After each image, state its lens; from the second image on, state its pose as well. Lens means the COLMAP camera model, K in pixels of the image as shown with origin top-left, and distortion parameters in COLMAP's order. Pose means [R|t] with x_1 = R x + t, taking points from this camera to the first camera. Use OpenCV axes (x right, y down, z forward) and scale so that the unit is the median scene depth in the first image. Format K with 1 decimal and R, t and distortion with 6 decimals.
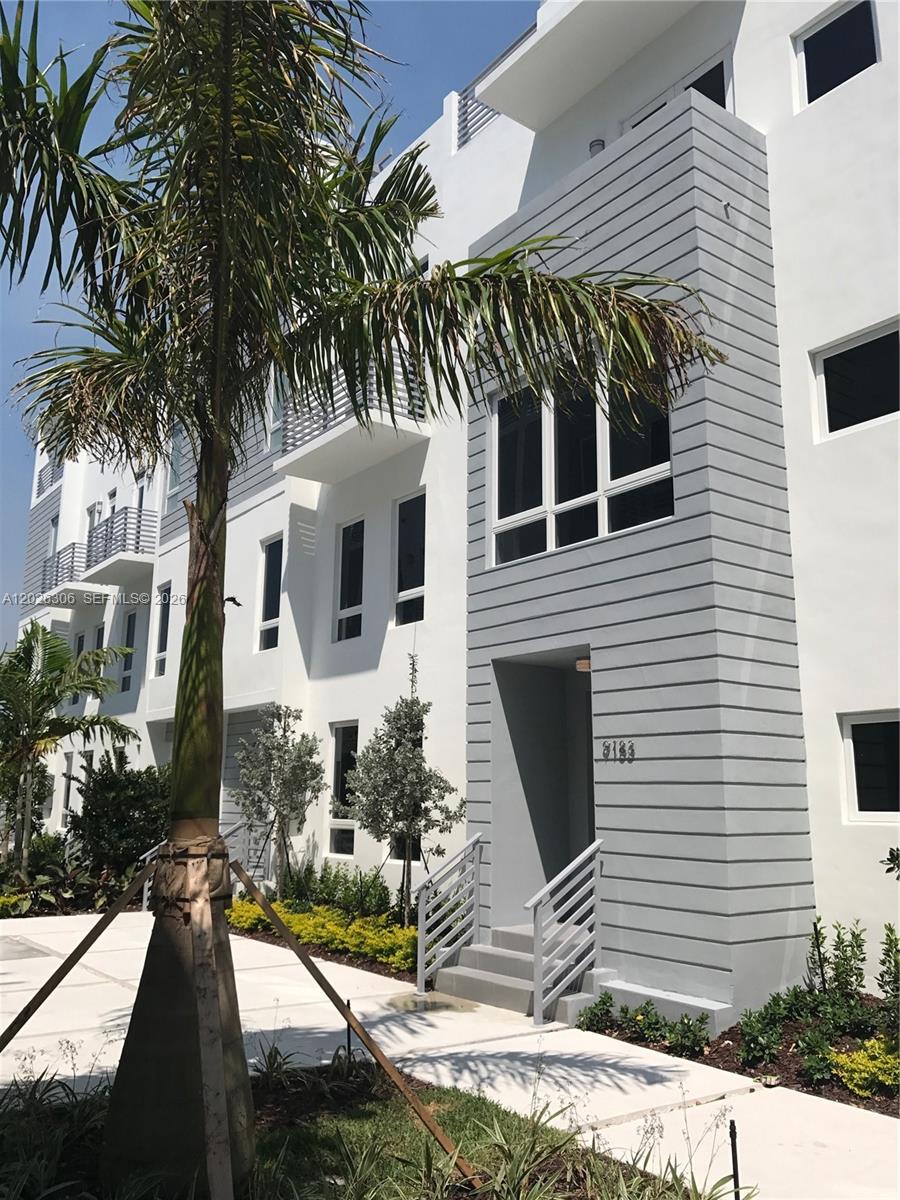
lens RADIAL K [[971.3, 0, 450.0], [0, 971.3, 600.0], [0, 0, 1]] dist [0.001022, 0.000156]
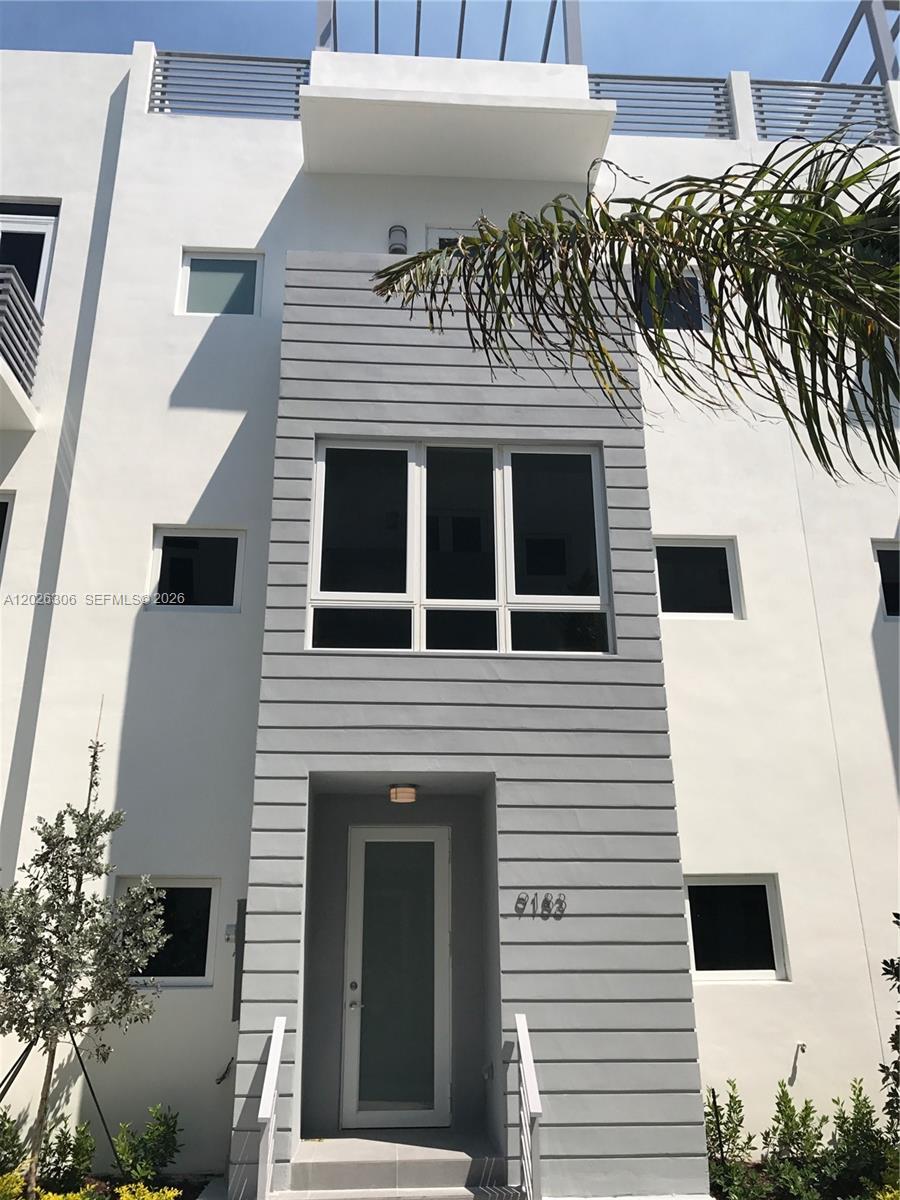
lens RADIAL K [[1001.0, 0, 450.0], [0, 1001.0, 600.0], [0, 0, 1]] dist [0.001017, 0.005934]
pose [[0.541188, 0.279534, 0.793080, -0.621024], [-0.155226, 0.960132, -0.232490, 0.110952], [-0.826451, 0.002714, 0.563003, 0.549089]]
